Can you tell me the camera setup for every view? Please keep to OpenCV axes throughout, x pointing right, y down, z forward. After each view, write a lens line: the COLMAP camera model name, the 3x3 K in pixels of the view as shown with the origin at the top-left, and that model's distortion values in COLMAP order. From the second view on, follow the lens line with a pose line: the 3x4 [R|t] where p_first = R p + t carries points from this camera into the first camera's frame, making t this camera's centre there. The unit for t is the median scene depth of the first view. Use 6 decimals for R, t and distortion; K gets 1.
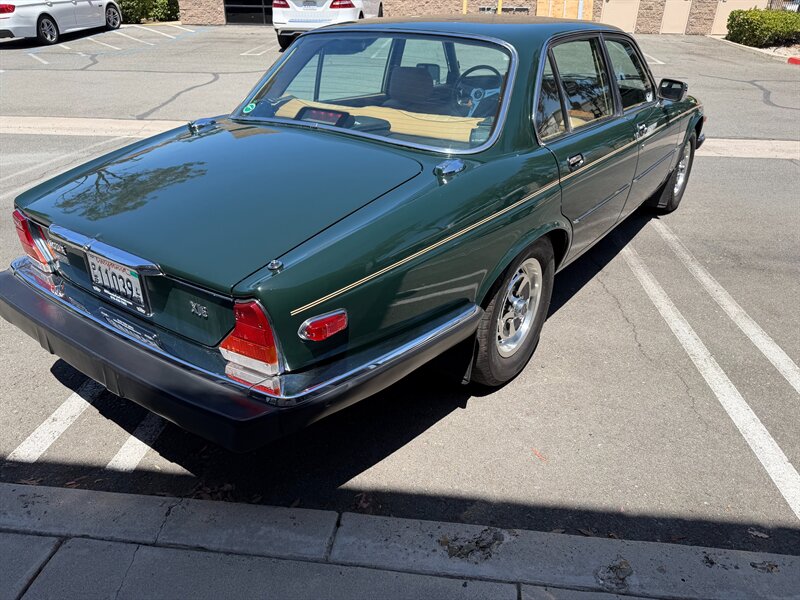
lens RADIAL K [[559.4, 0, 402.0], [0, 559.4, 310.6], [0, 0, 1]] dist [0.009162, -0.007615]
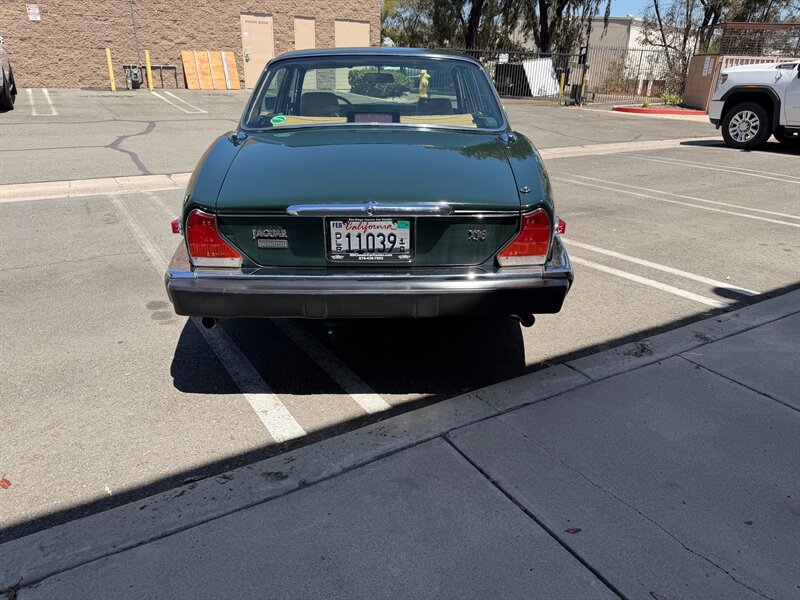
lens RADIAL K [[569.7, 0, 393.4], [0, 569.7, 302.1], [0, 0, 1]] dist [0.040107, -0.039576]
pose [[0.803516, -0.219604, 0.553295, -0.167058], [0.281743, 0.959066, -0.028502, 0.017328], [-0.524387, 0.178789, 0.832498, -0.002510]]
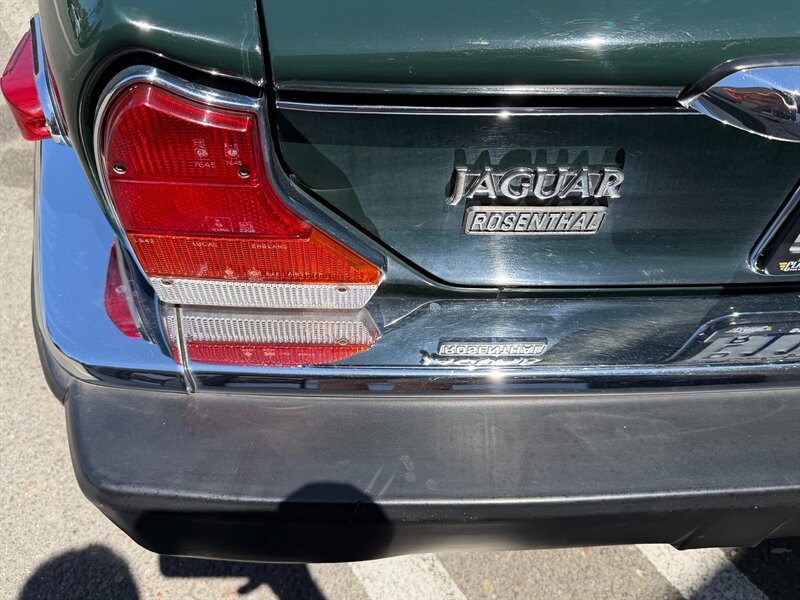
lens RADIAL K [[569.7, 0, 393.4], [0, 569.7, 302.1], [0, 0, 1]] dist [0.040107, -0.039576]
pose [[0.756118, -0.472233, 0.453080, -0.122353], [0.278643, 0.858739, 0.430029, -0.029081], [-0.592152, -0.198905, 0.780893, 0.134202]]
